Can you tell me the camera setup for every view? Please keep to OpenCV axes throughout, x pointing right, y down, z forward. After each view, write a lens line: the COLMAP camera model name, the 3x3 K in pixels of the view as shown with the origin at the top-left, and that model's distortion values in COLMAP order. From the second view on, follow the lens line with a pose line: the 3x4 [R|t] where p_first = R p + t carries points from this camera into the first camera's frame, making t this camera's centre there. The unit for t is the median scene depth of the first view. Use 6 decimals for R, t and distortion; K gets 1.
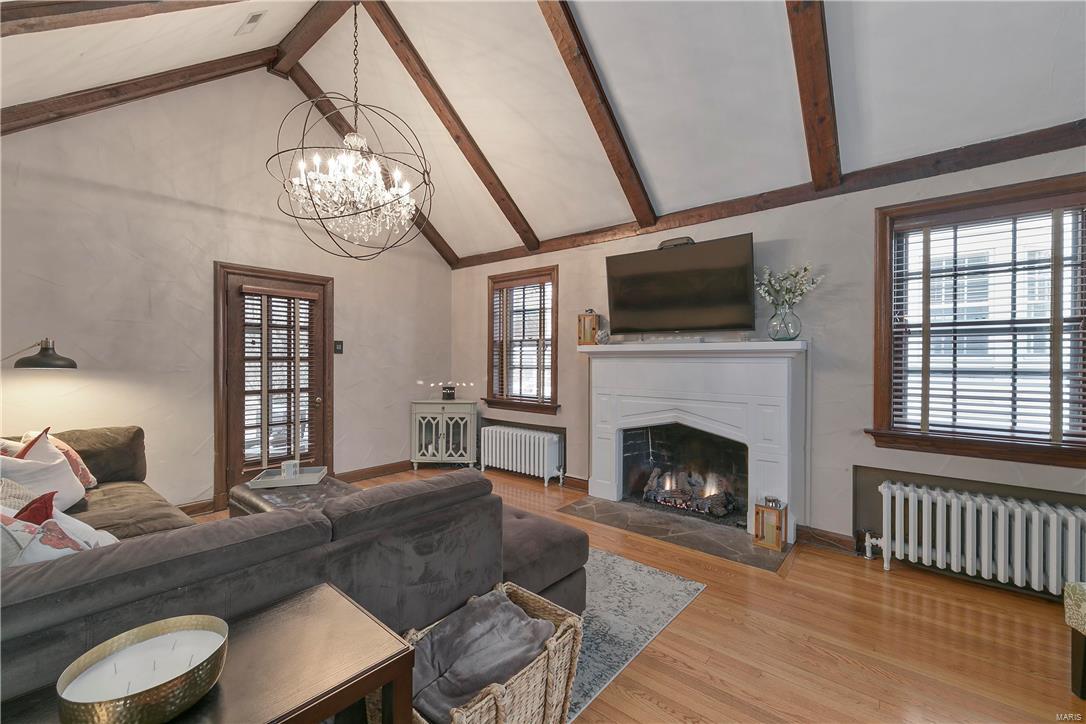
lens RADIAL K [[449.4, 0, 550.2], [0, 449.4, 359.1], [0, 0, 1]] dist [0.004720, -0.001079]
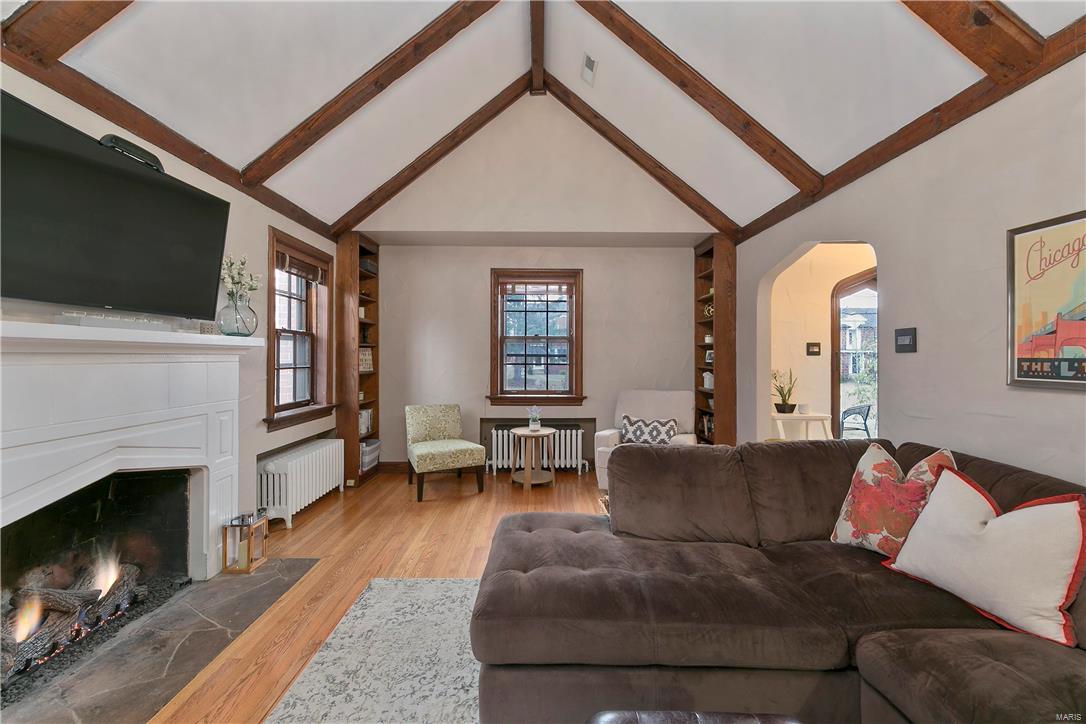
lens RADIAL K [[449.4, 0, 550.8], [0, 449.4, 355.3], [0, 0, 1]] dist [0.004720, -0.001079]
pose [[-0.648043, -0.004395, 0.761591, -0.491163], [-0.002603, 0.999990, 0.003556, -0.005106], [-0.761599, 0.000323, -0.648049, 0.966913]]
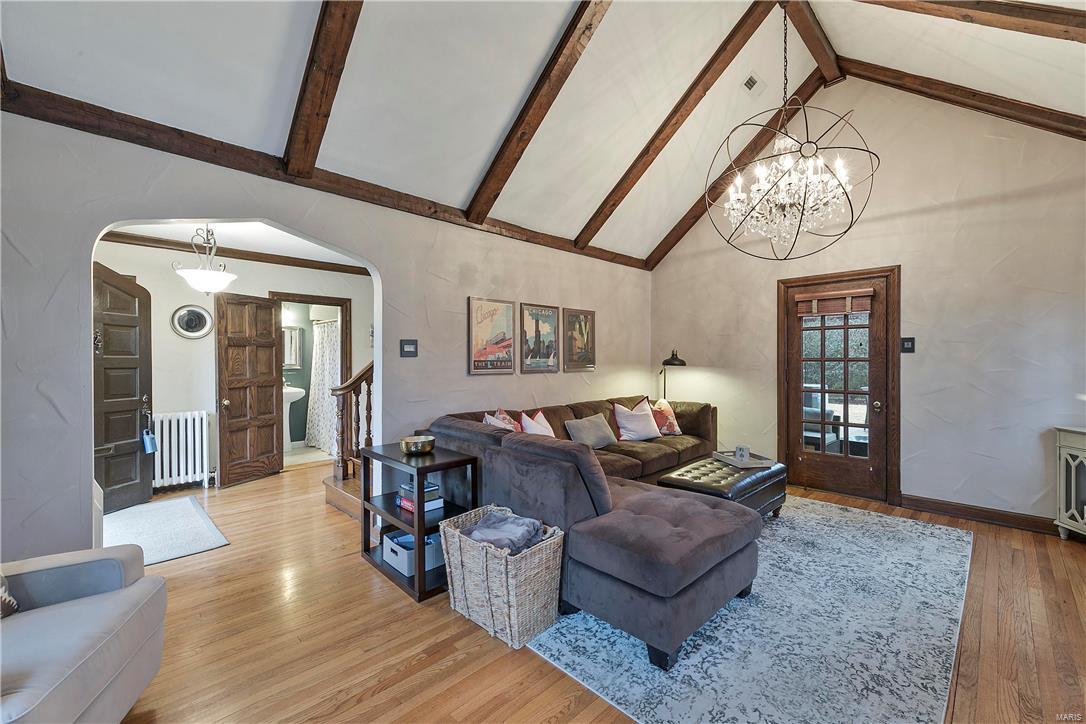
lens RADIAL K [[449.4, 0, 535.7], [0, 449.4, 359.2], [0, 0, 1]] dist [0.004720, -0.001079]
pose [[-0.124206, -0.005099, -0.992243, 0.569699], [0.003749, 0.999977, -0.005608, 0.002234], [0.992249, -0.004416, -0.124184, 0.511438]]
